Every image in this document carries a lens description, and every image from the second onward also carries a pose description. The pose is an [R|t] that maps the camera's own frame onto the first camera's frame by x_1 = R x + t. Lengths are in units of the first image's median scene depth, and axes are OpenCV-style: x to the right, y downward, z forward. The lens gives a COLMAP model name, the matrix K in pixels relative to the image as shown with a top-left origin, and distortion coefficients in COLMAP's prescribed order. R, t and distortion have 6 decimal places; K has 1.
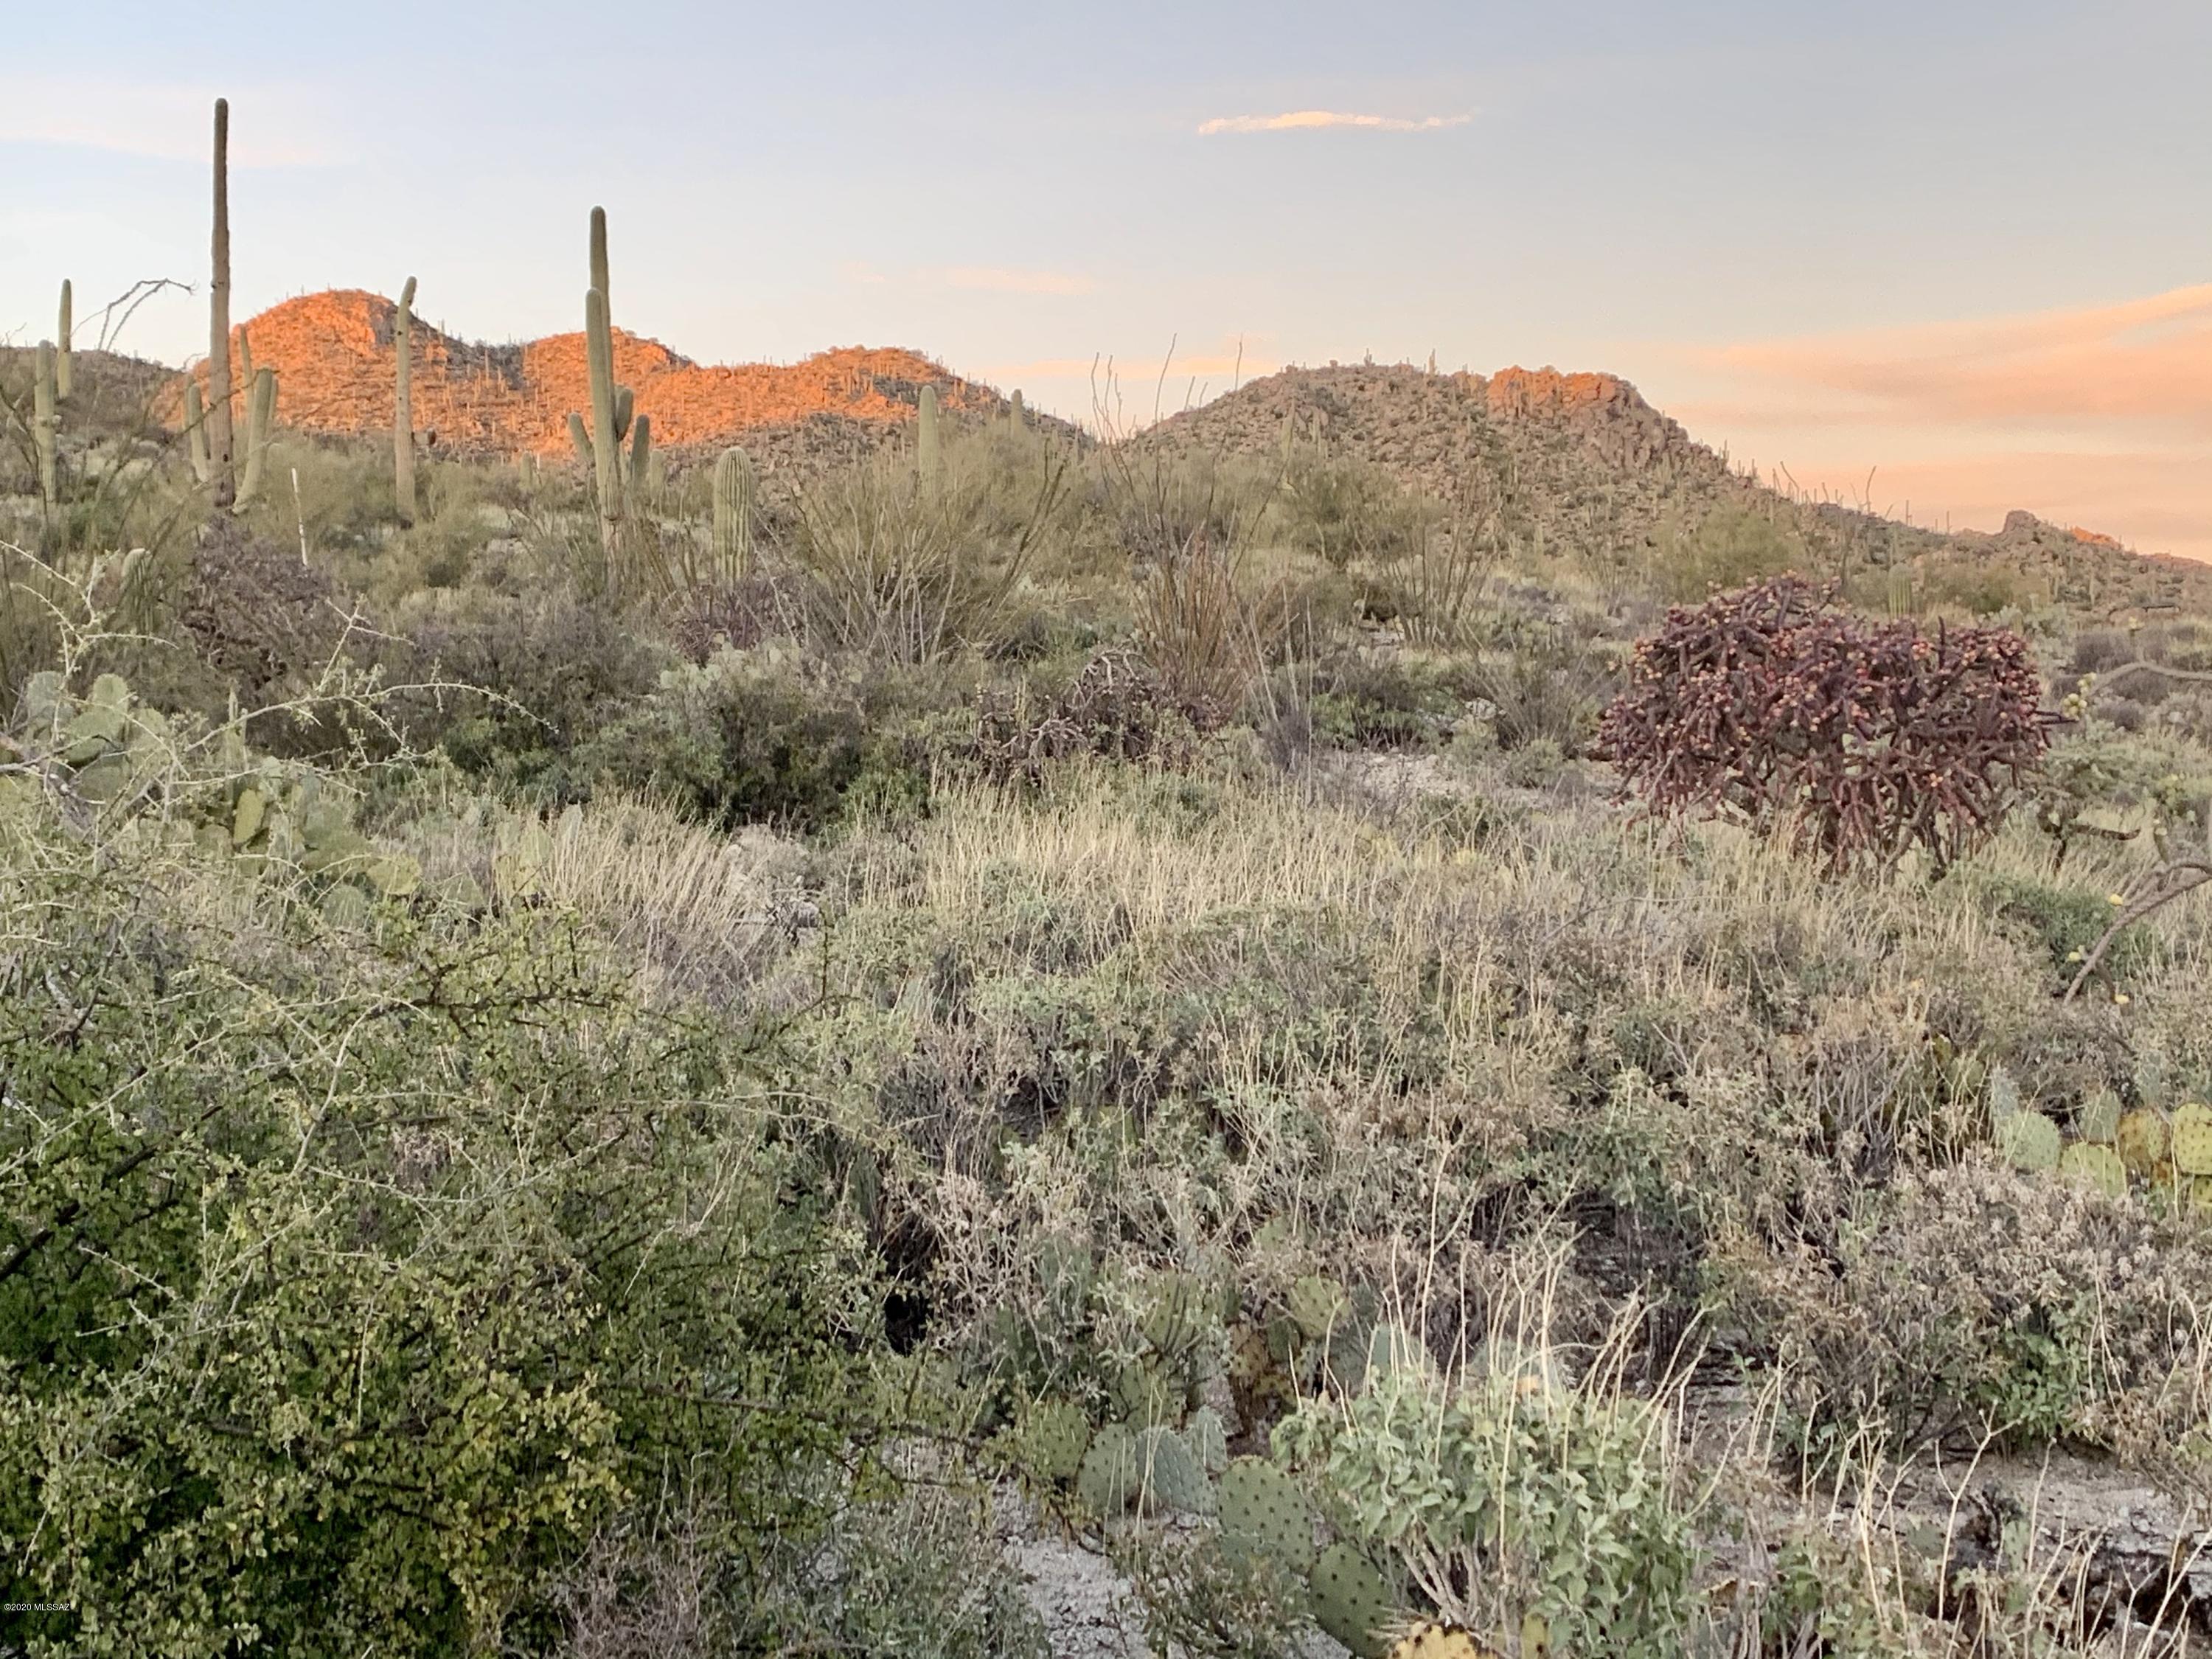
lens RADIAL K [[3065.2, 0, 1093.0], [0, 3065.2, 806.1], [0, 0, 1]] dist [0.224538, -0.775857]
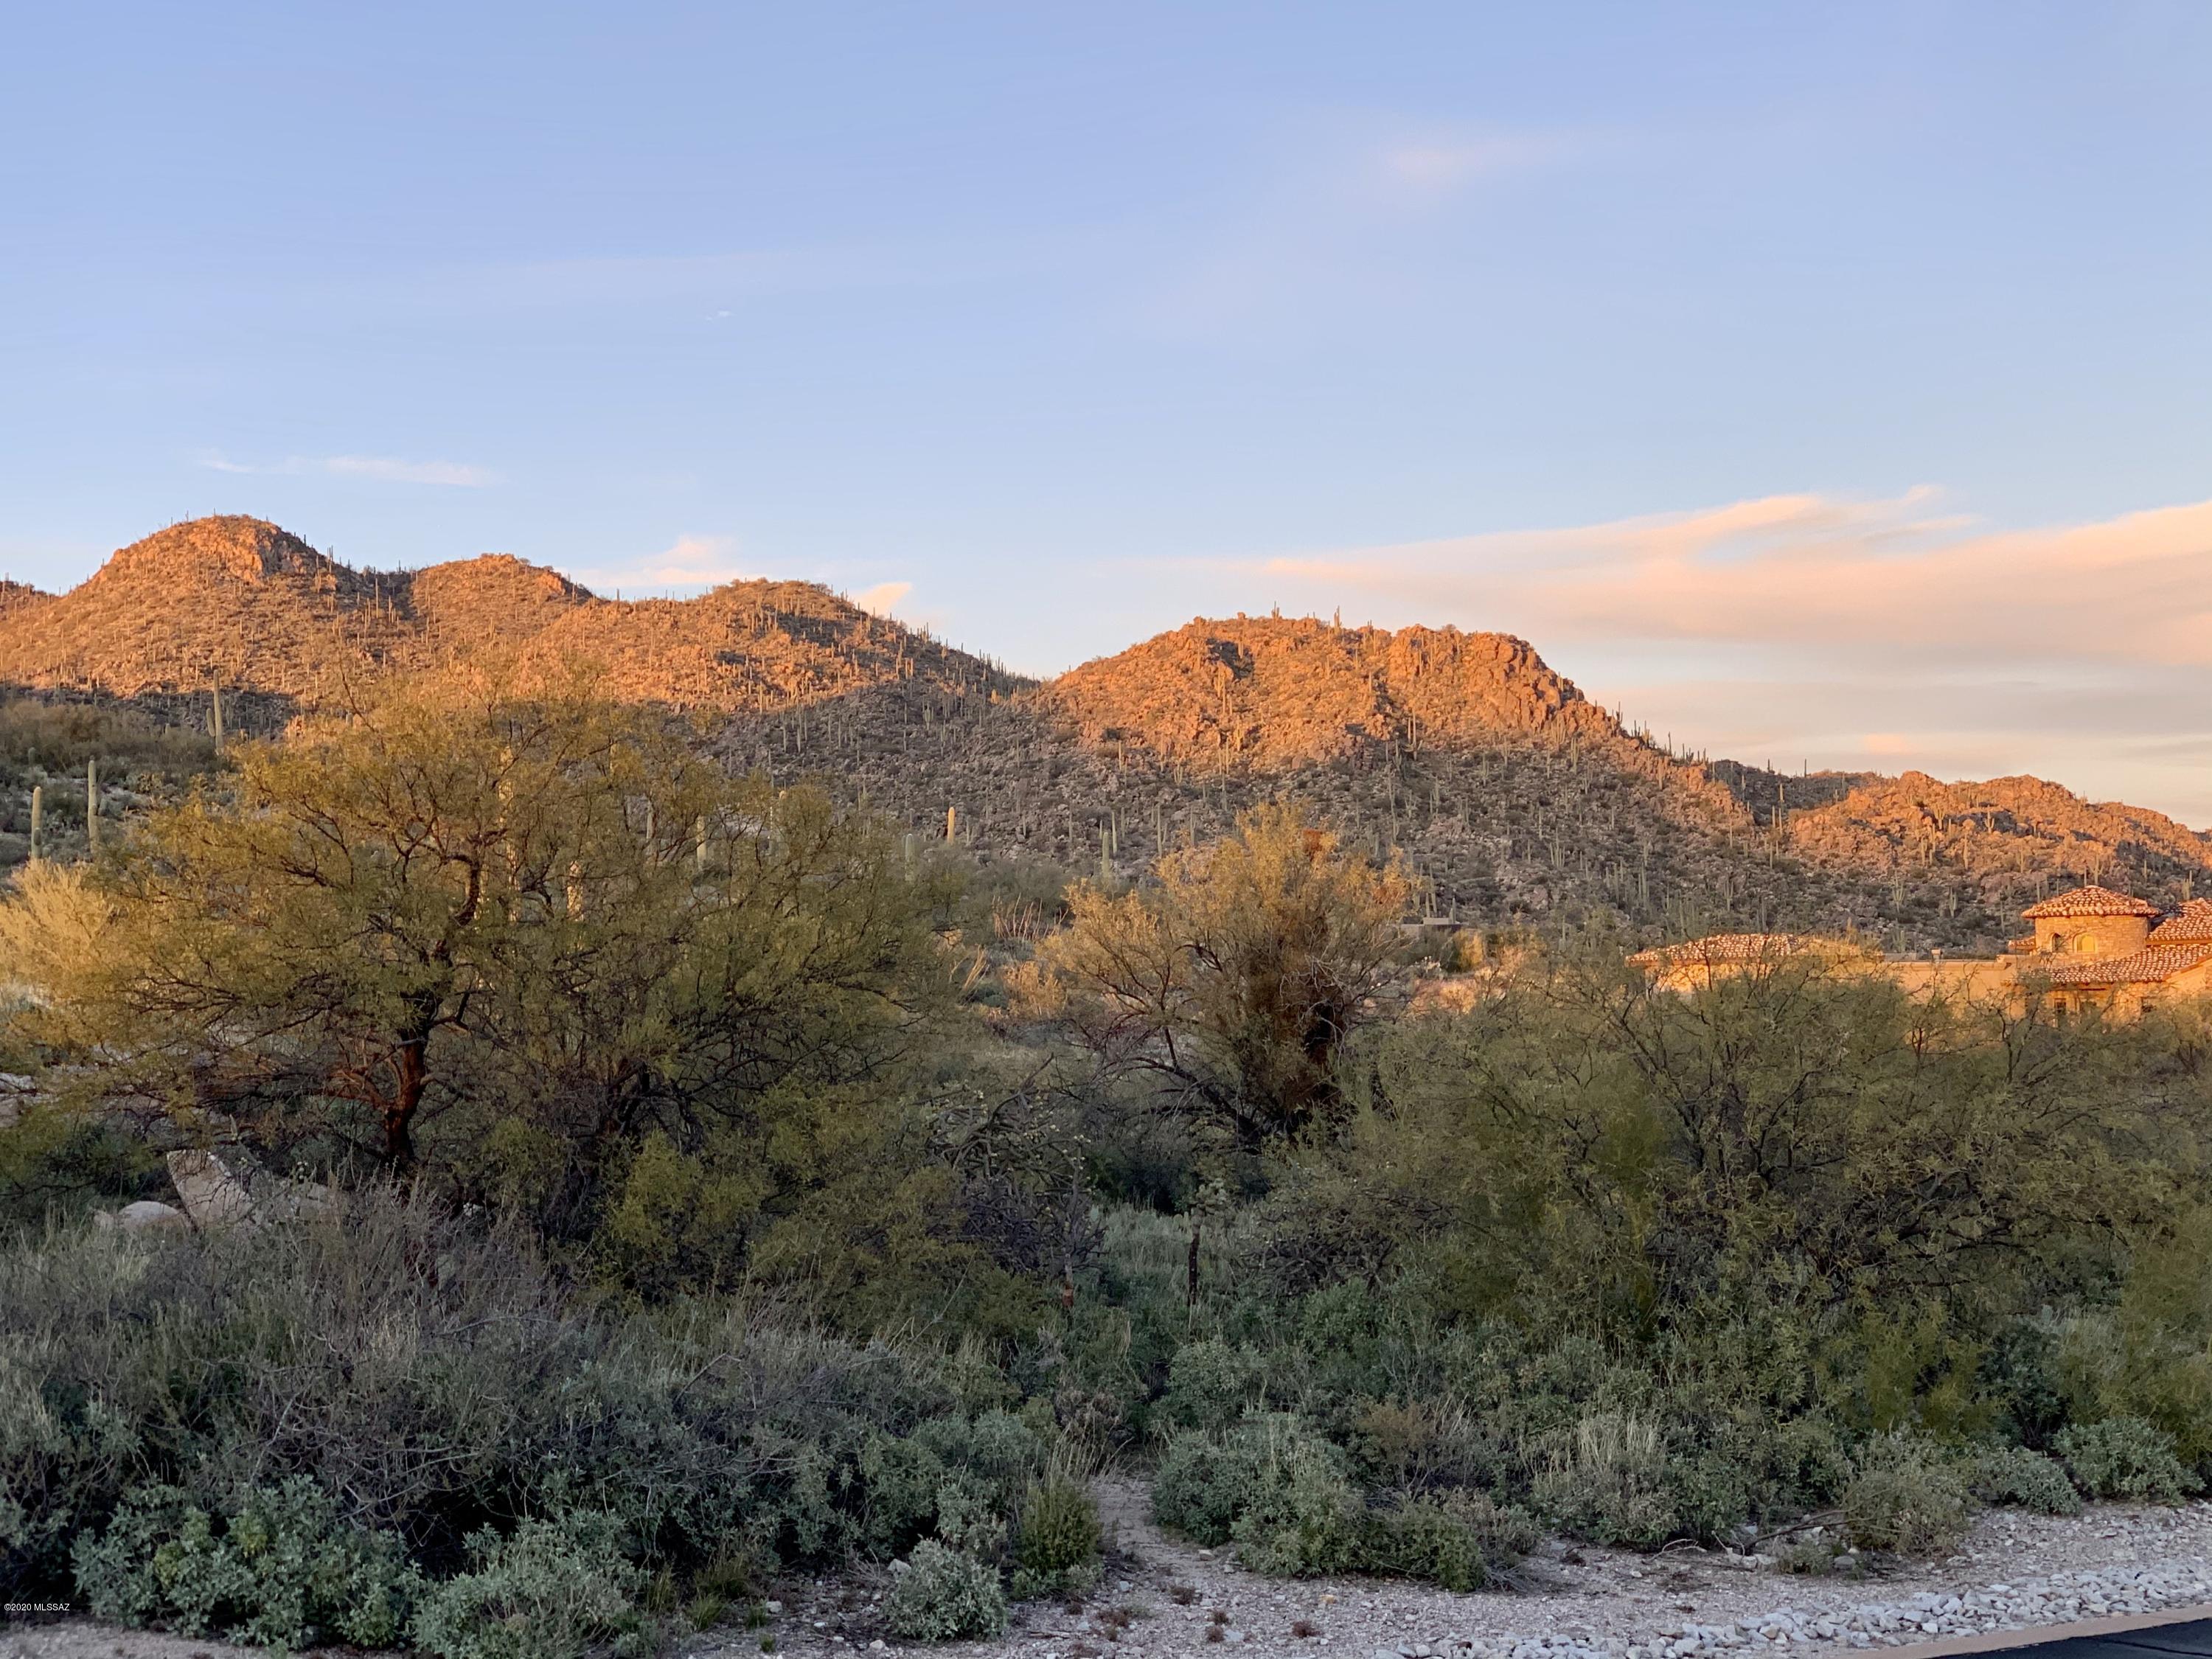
lens RADIAL K [[3425.7, 0, 1106.0], [0, 3425.7, 829.5], [0, 0, 1]] dist [0.081295, 0.110860]
pose [[0.999457, 0.010182, 0.031340, -0.003157], [-0.008134, 0.997866, -0.064779, -0.006044], [-0.031933, 0.064489, 0.997407, -0.713492]]
